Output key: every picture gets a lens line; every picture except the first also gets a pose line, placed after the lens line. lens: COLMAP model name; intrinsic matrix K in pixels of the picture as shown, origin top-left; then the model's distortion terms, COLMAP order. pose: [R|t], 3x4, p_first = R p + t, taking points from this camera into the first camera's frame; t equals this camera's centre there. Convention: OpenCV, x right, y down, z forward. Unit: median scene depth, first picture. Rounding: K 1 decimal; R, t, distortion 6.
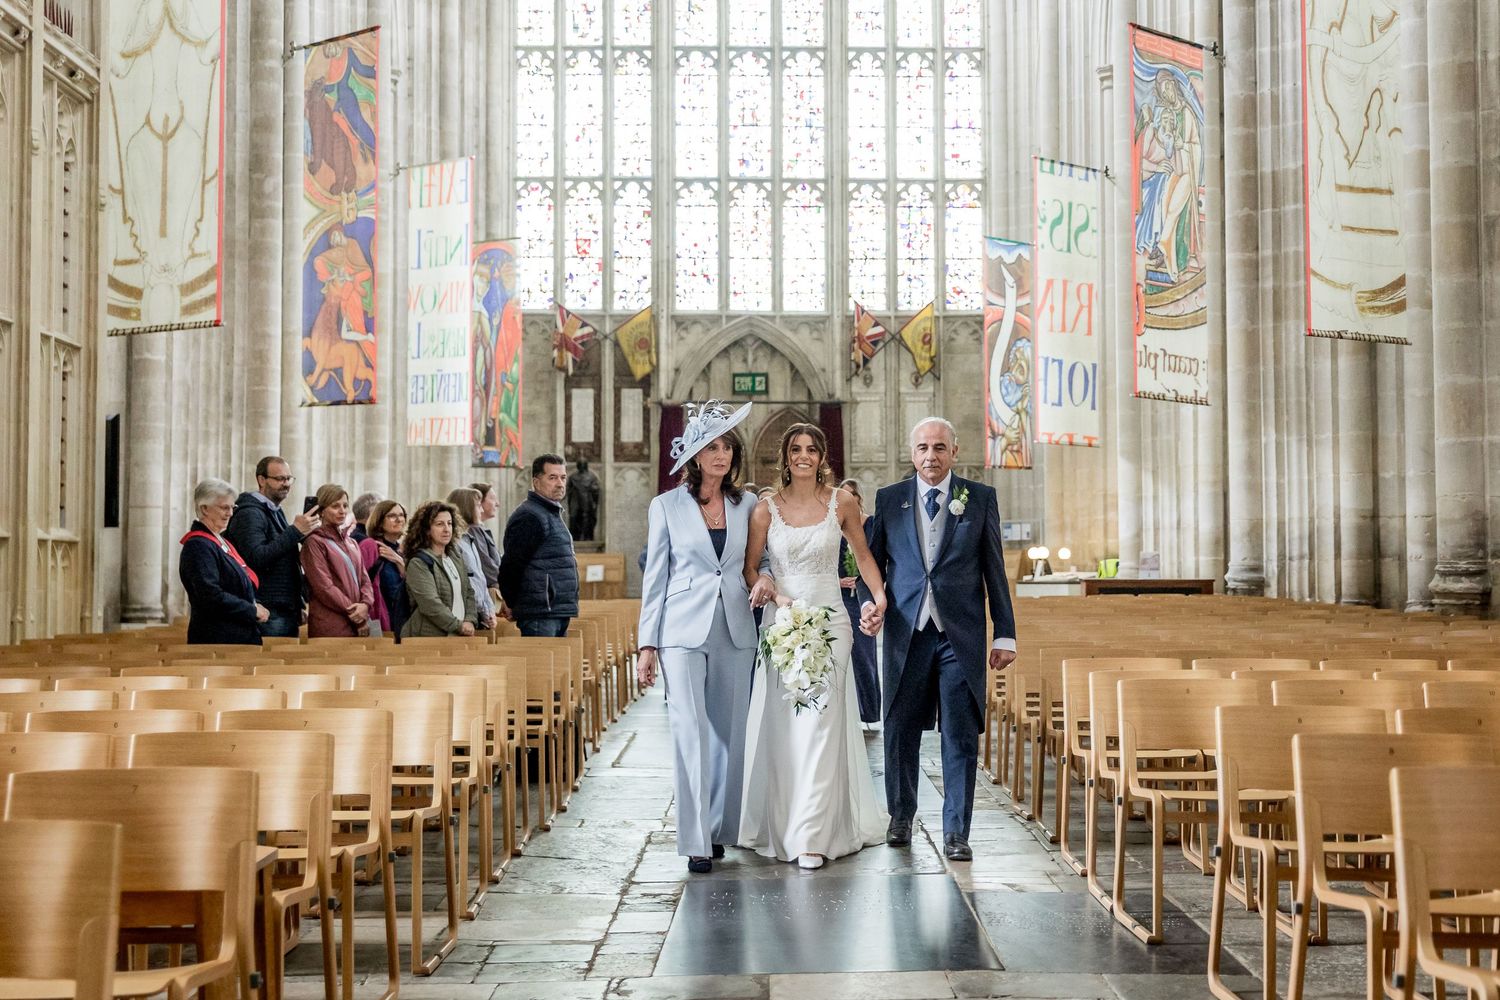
lens RADIAL K [[2047.0, 0, 750.0], [0, 2047.0, 500.0], [0, 0, 1]] dist [0.002253, 0.000060]
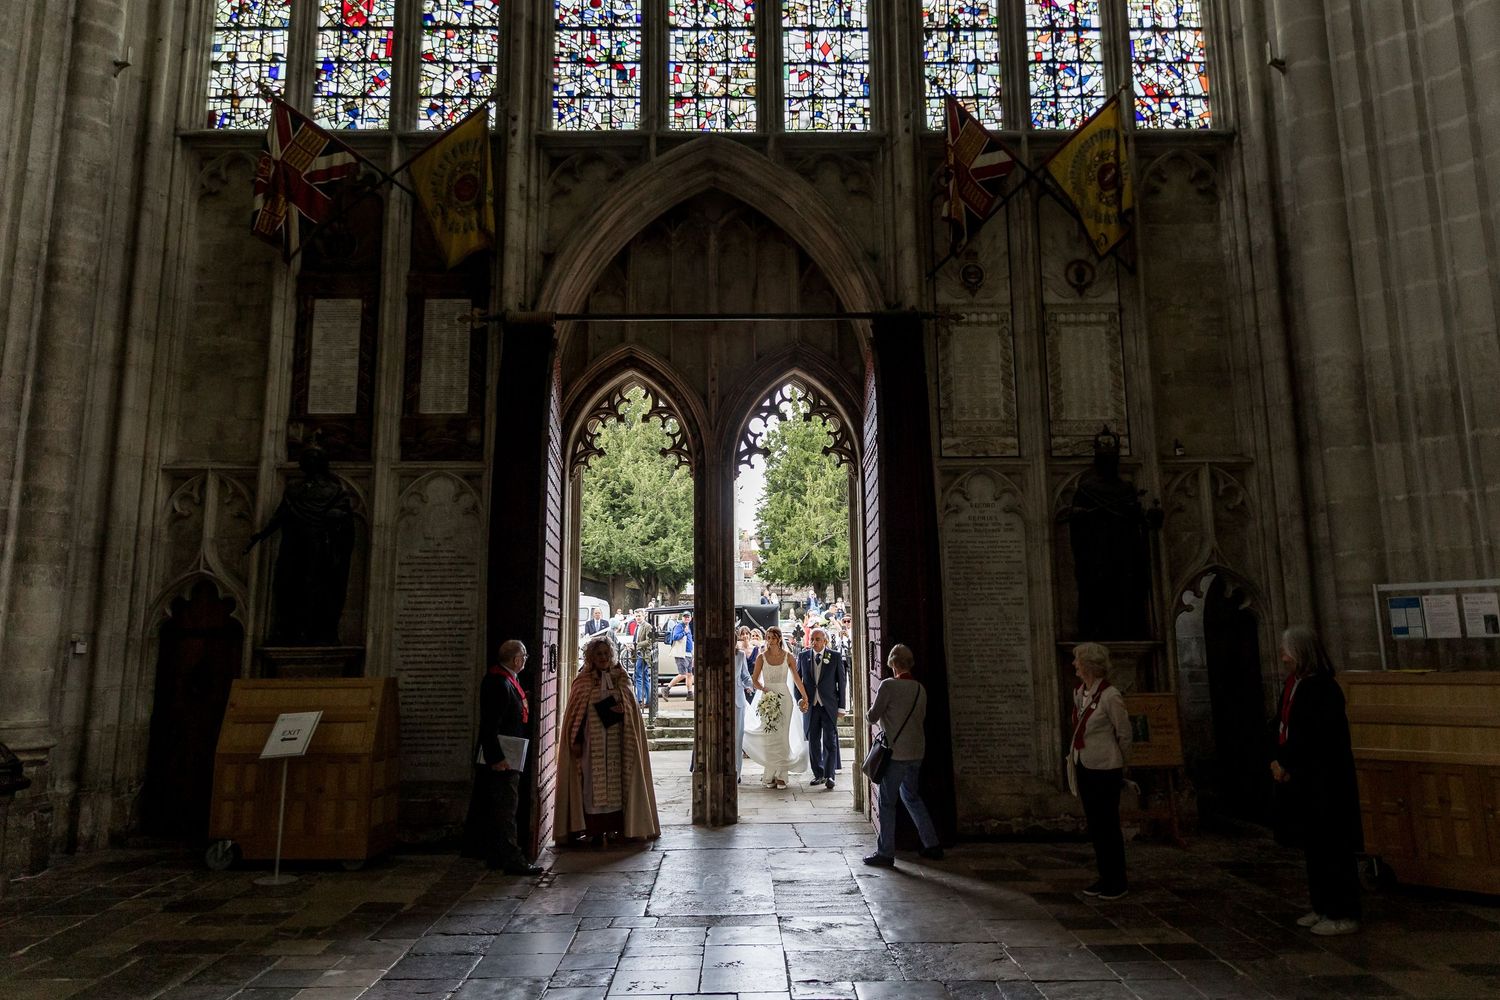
lens RADIAL K [[1050.2, 0, 749.5], [0, 1050.2, 442.6], [0, 0, 1]] dist [-0.002908, -0.000902]
pose [[0.999923, -0.003211, 0.011946, 0.005628], [0.005032, 0.987791, -0.155703, 0.013159], [-0.011300, 0.155751, 0.987732, 0.777728]]
